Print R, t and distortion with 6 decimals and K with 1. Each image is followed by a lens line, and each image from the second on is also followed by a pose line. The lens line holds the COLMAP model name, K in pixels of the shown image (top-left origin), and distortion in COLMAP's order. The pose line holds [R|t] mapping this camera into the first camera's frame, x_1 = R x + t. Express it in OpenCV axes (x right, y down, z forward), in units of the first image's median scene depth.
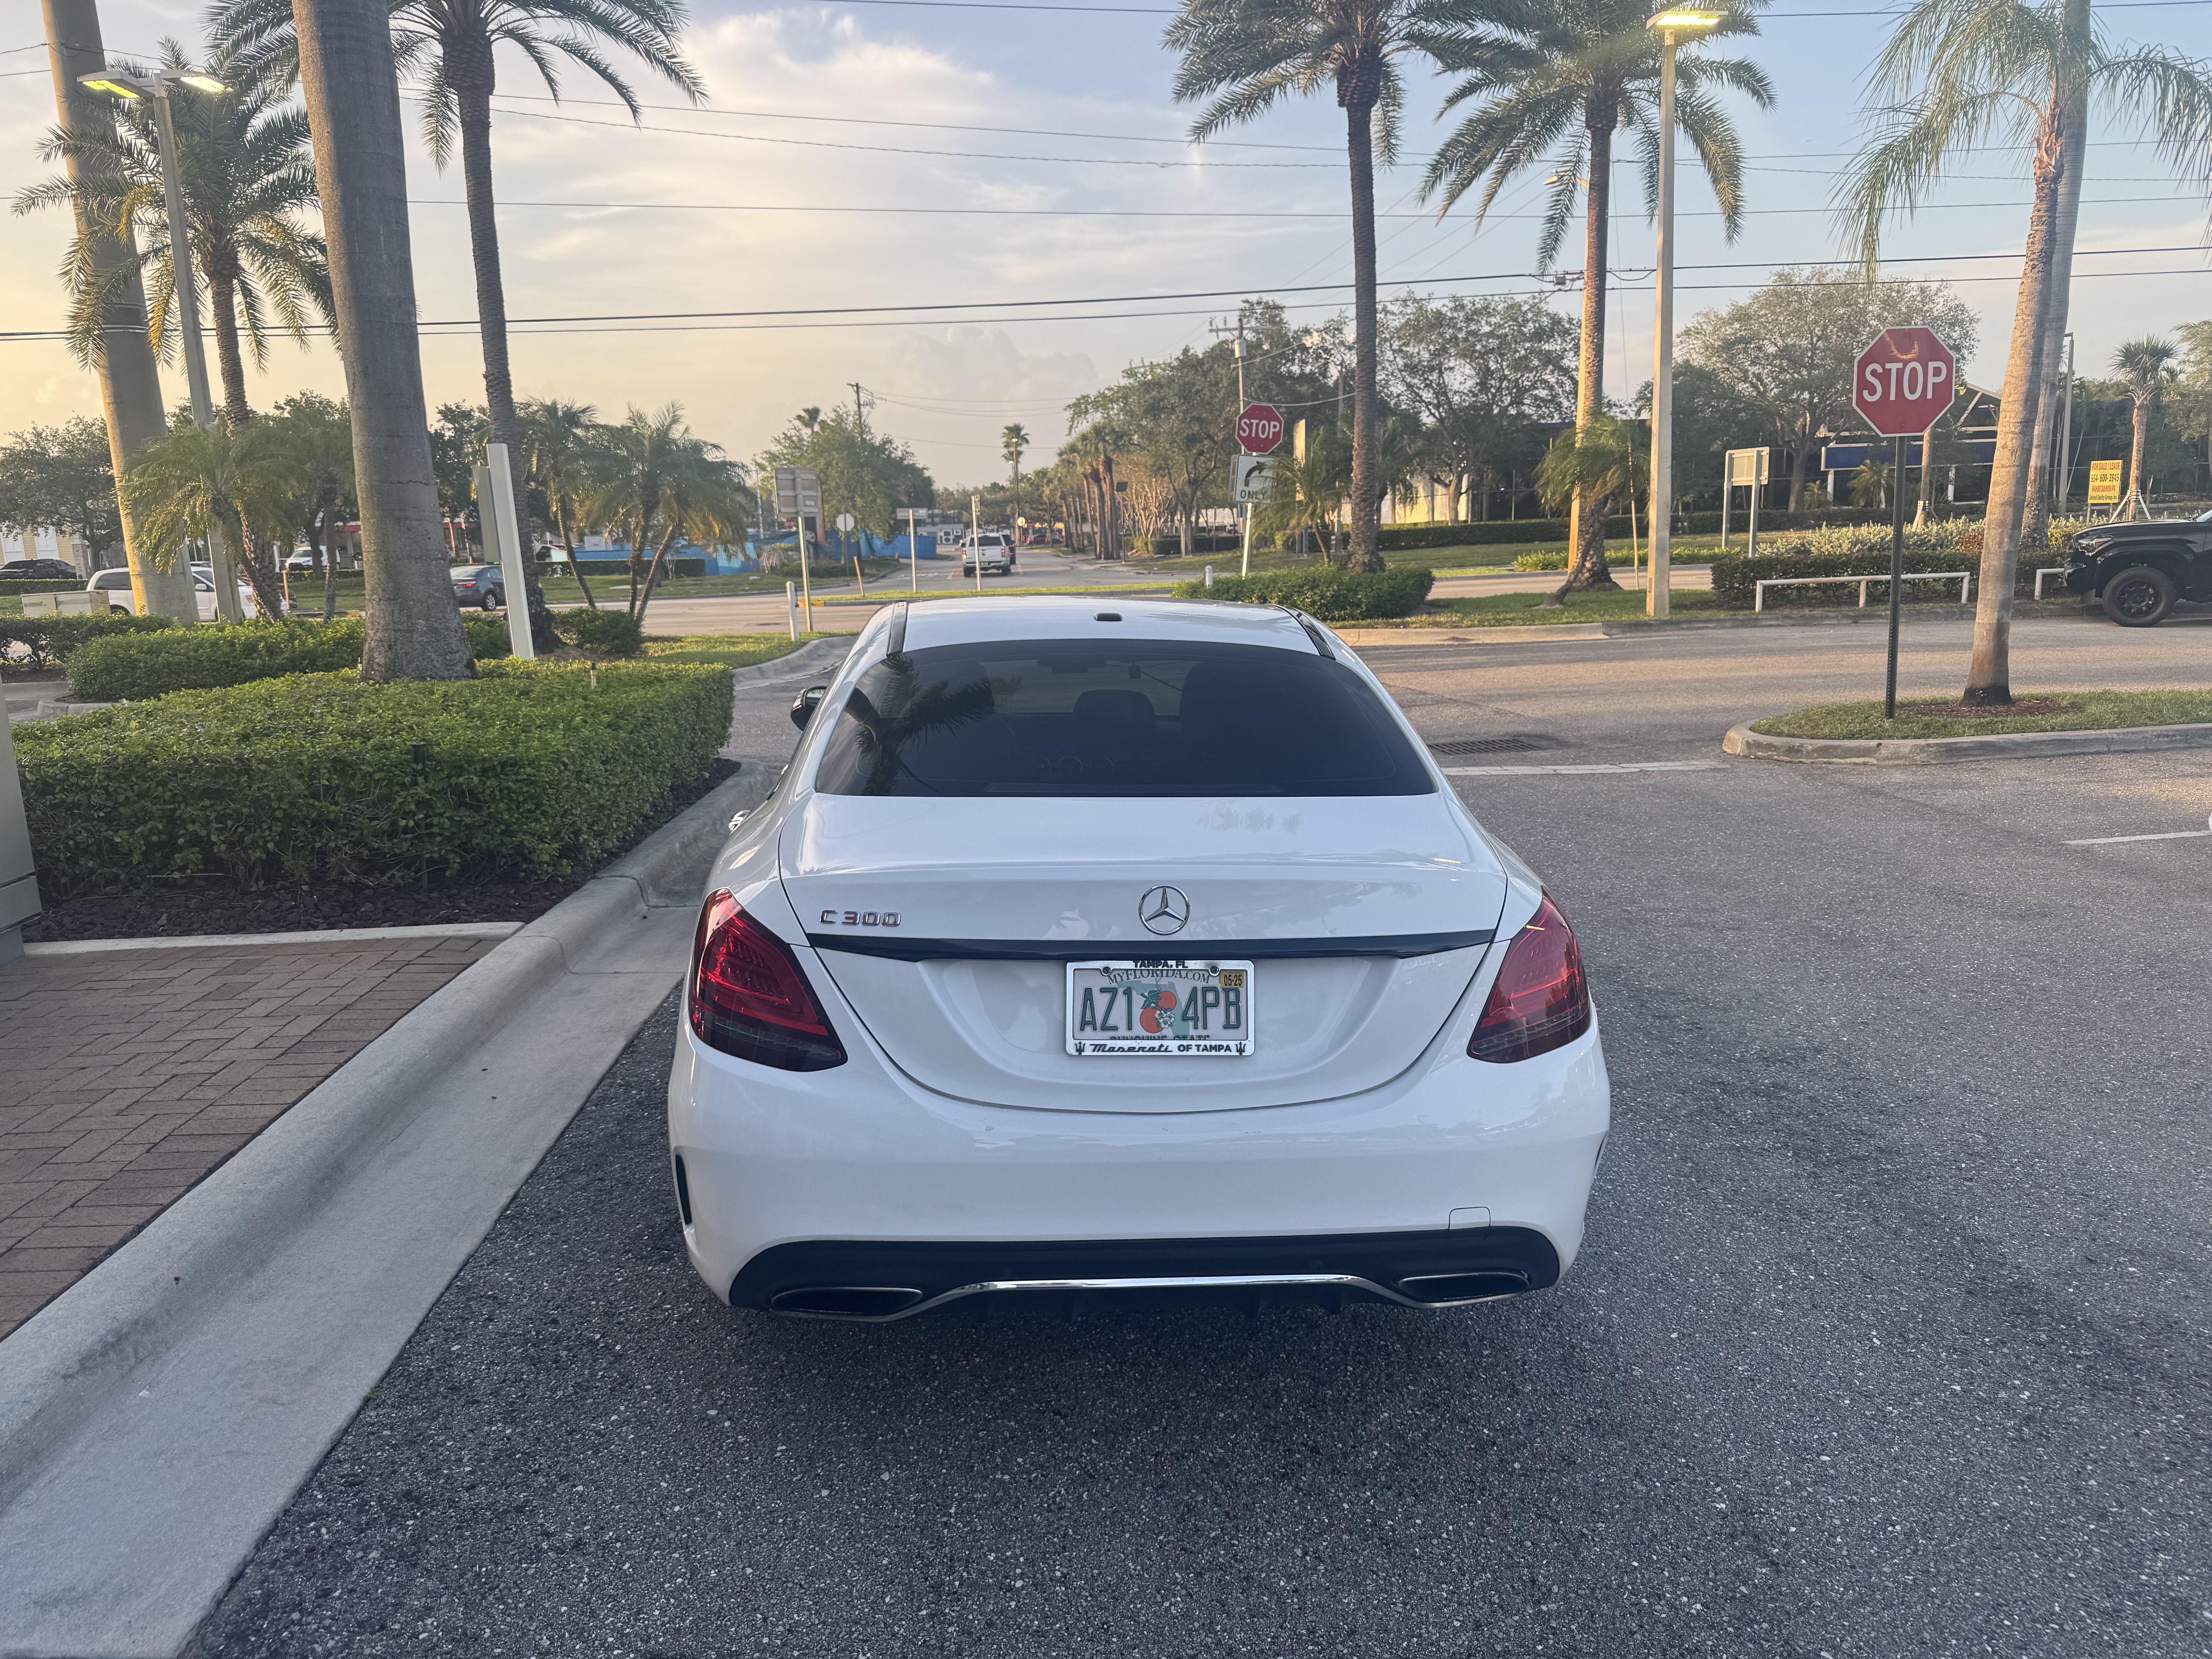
lens RADIAL K [[1568.9, 0, 1107.0], [0, 1568.9, 840.2], [0, 0, 1]] dist [-0.017197, -0.010873]
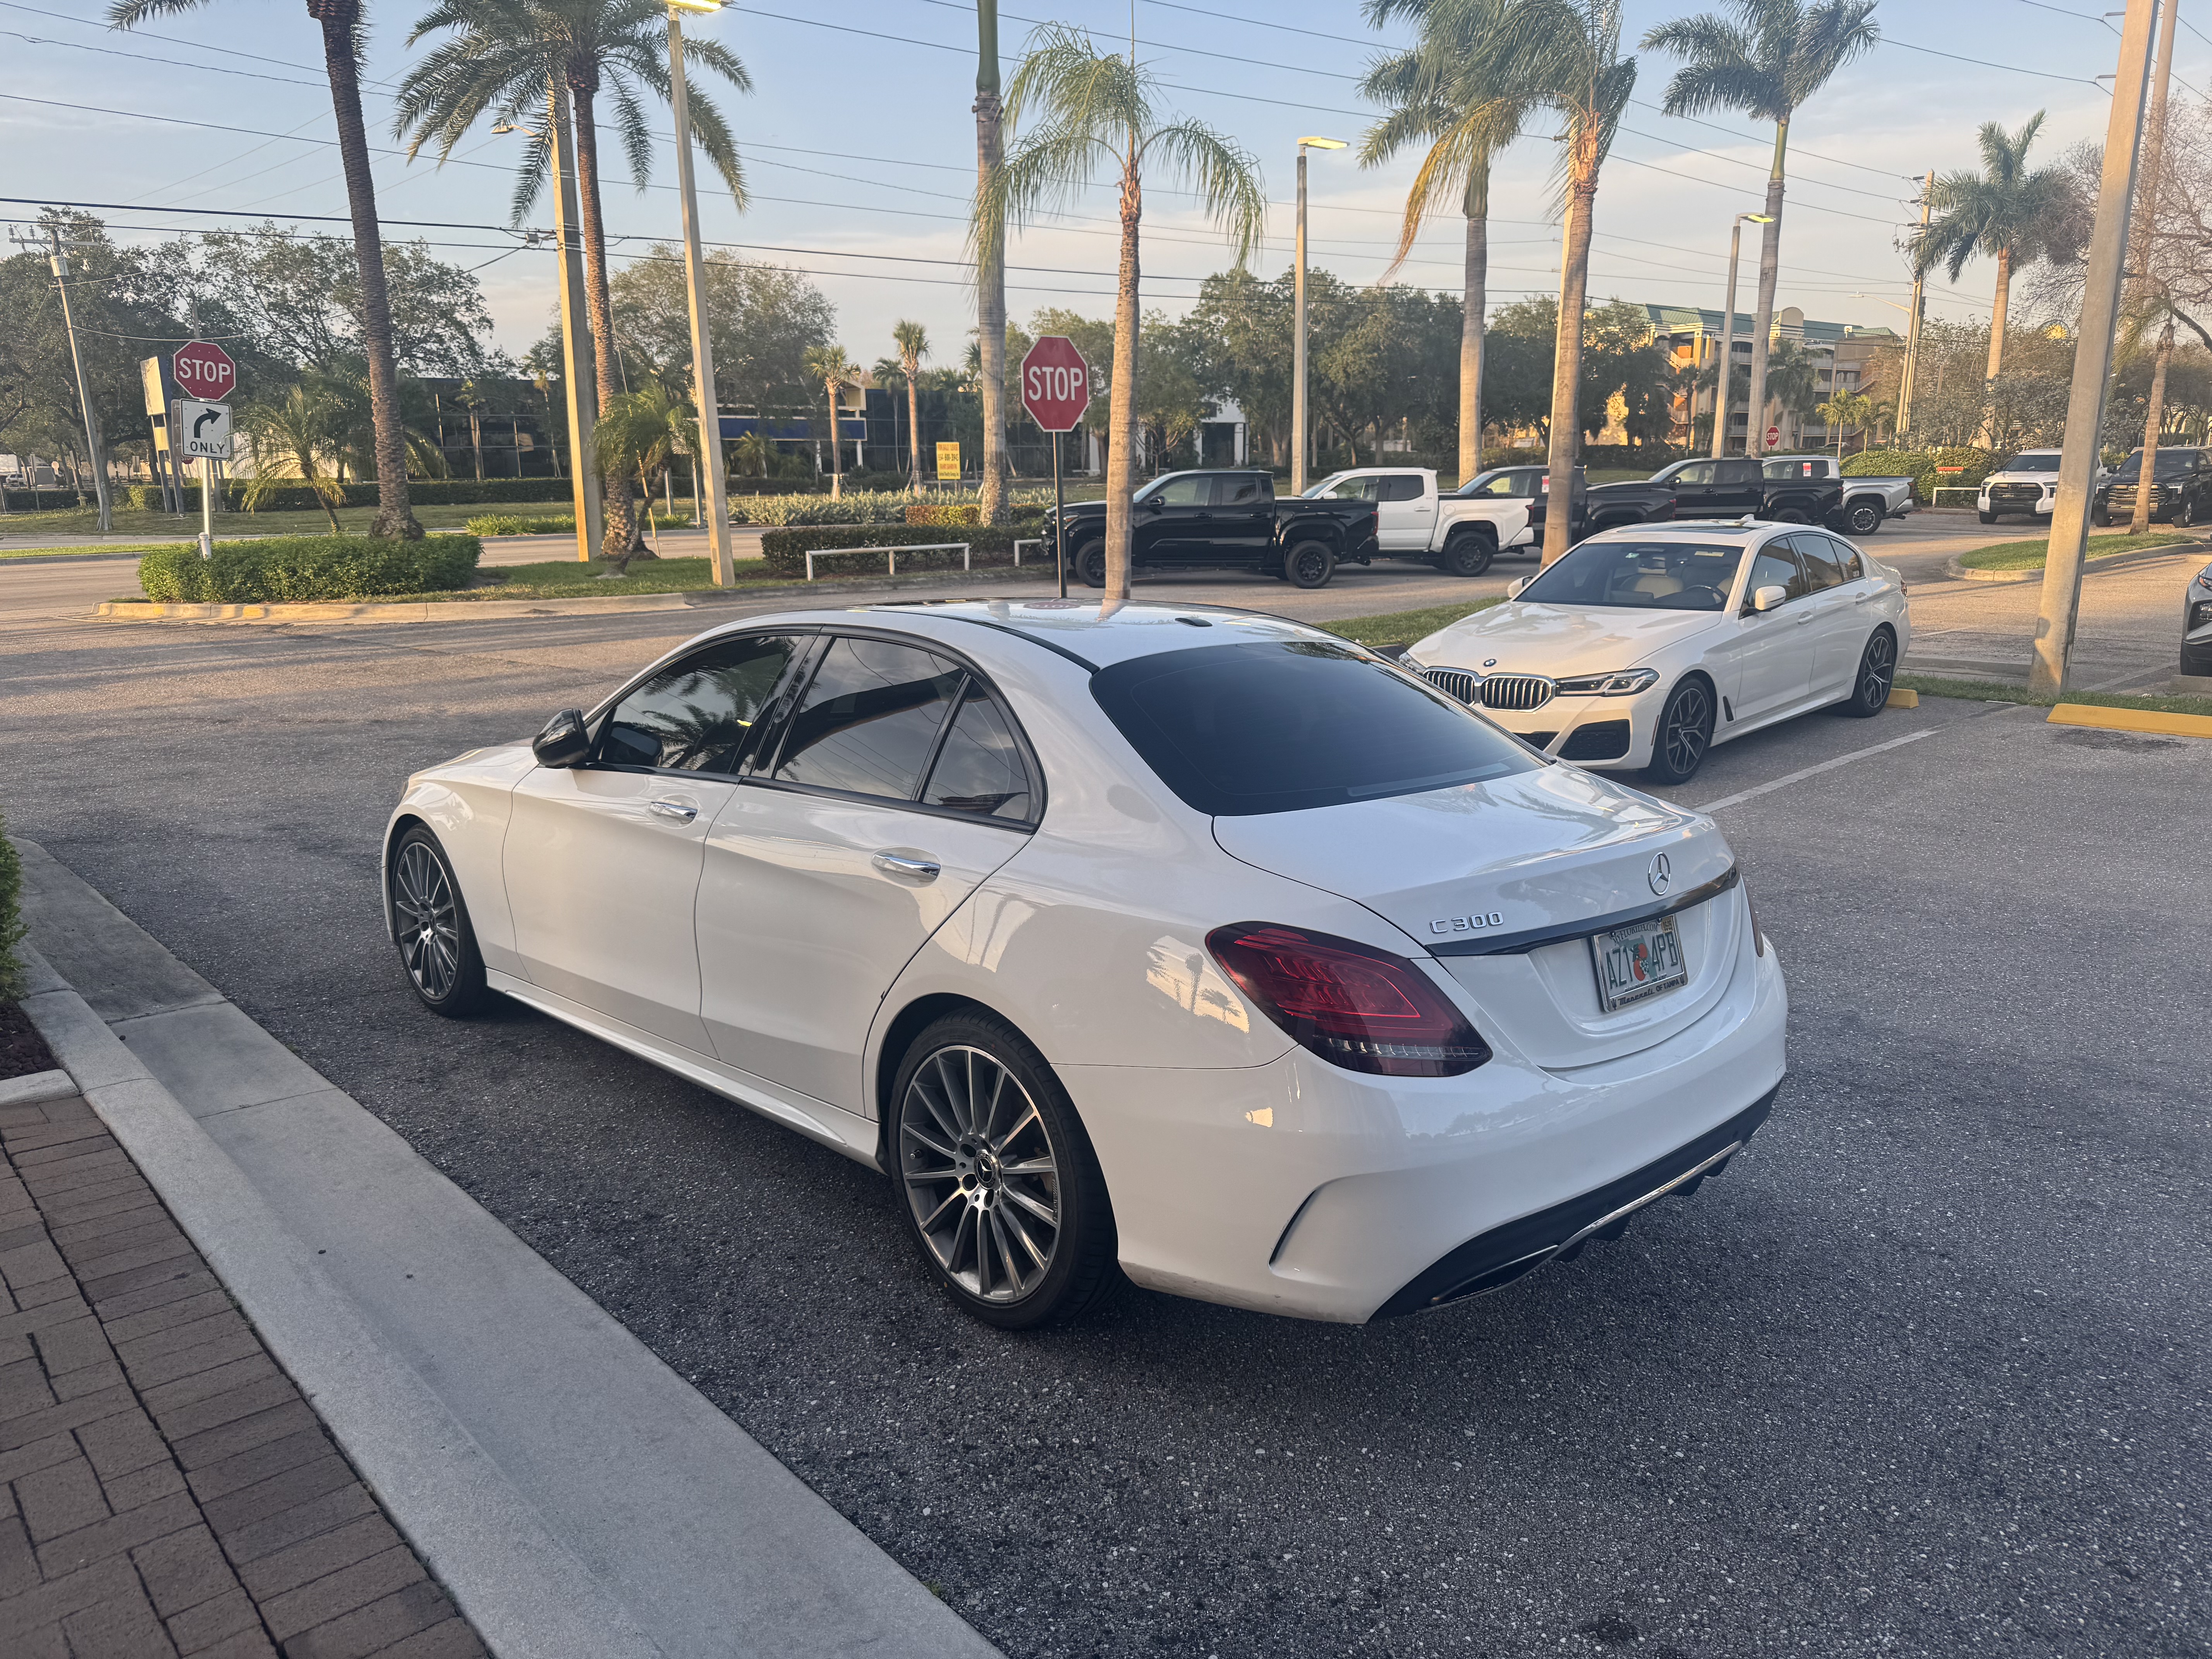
lens RADIAL K [[1568.9, 0, 1107.0], [0, 1568.9, 840.2], [0, 0, 1]] dist [-0.017197, -0.010873]
pose [[0.774688, -0.109990, 0.622704, -0.102002], [0.095481, 0.993812, 0.056755, -0.009095], [-0.625093, 0.015489, 0.780396, 0.033711]]
